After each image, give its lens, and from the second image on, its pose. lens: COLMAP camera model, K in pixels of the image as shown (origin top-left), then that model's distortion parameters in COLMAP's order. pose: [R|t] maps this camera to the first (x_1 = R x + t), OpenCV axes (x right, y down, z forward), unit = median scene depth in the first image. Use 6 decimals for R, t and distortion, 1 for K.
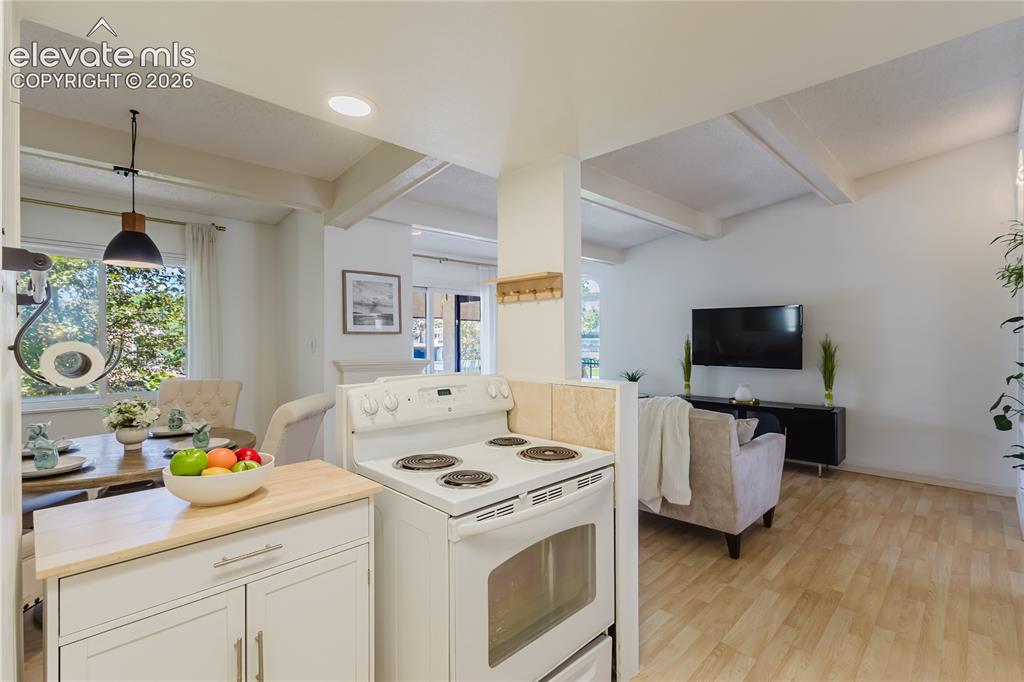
lens RADIAL K [[469.4, 0, 515.2], [0, 469.4, 340.8], [0, 0, 1]] dist [0.002378, 0.000168]
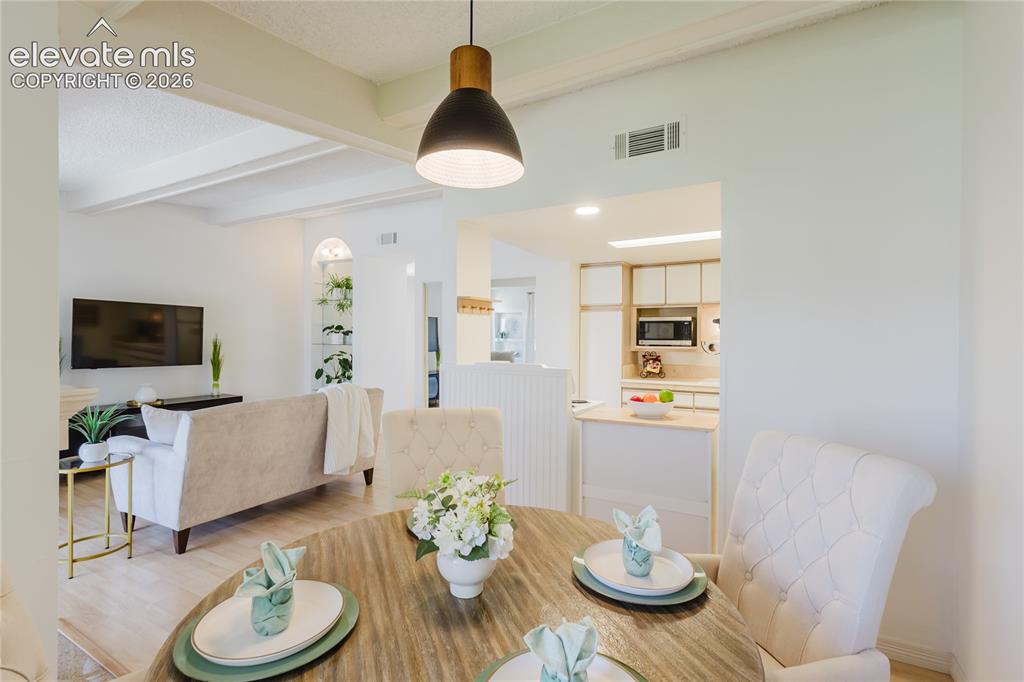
lens RADIAL K [[473.3, 0, 524.1], [0, 473.3, 340.9], [0, 0, 1]] dist [0.001547, 0.000086]
pose [[-0.282762, -0.003830, 0.959182, -0.995473], [-0.002748, 0.999991, 0.003183, -0.001623], [-0.959186, -0.001736, -0.282770, 0.854718]]
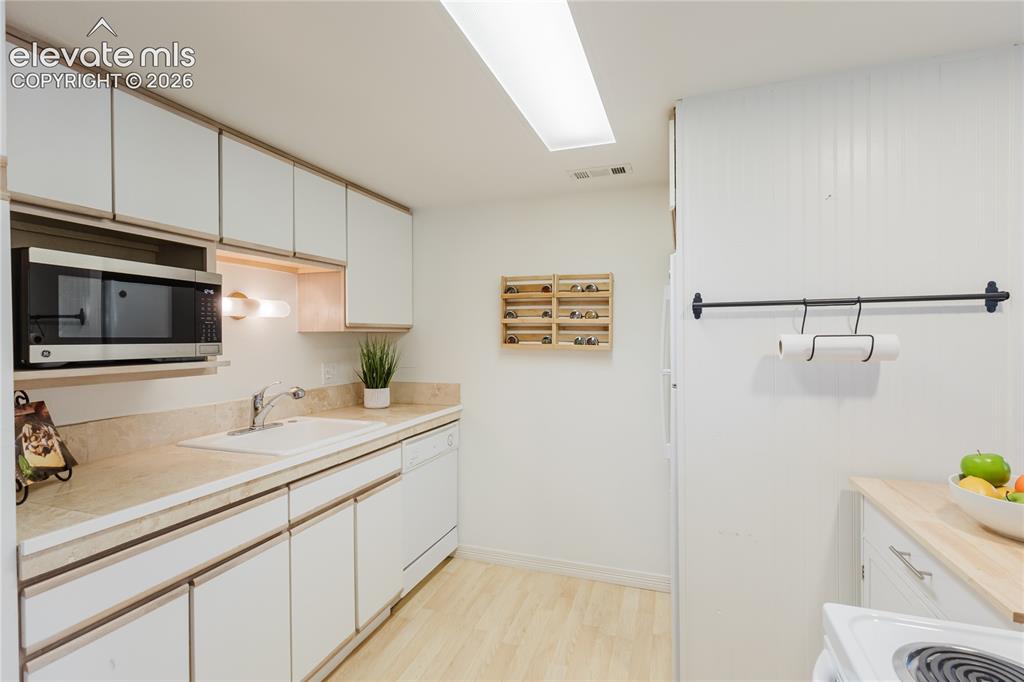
lens RADIAL K [[469.4, 0, 515.2], [0, 469.4, 340.8], [0, 0, 1]] dist [0.002378, 0.000168]
pose [[-0.902650, 0.016377, -0.430063, 0.193201], [0.013050, 0.999858, 0.010685, -0.002717], [0.430177, 0.004032, -0.902736, 0.540119]]
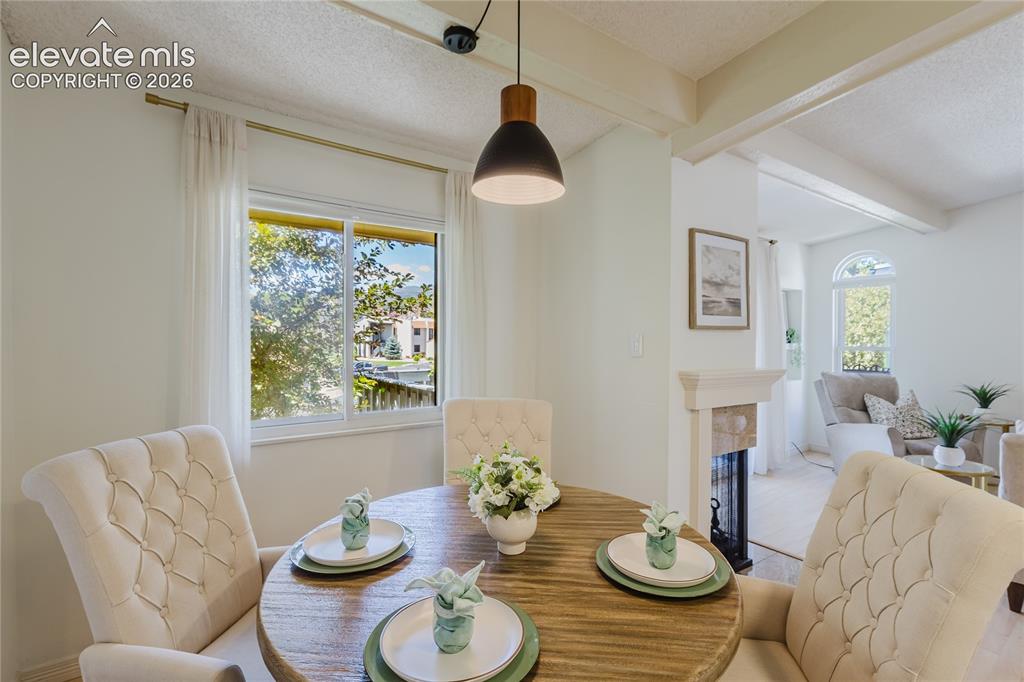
lens RADIAL K [[469.4, 0, 515.2], [0, 469.4, 340.8], [0, 0, 1]] dist [0.002378, 0.000168]
pose [[0.986407, 0.005521, -0.164227, -0.585793], [-0.004810, 0.999977, 0.004723, -0.001232], [0.164250, -0.003869, 0.986411, 0.398445]]
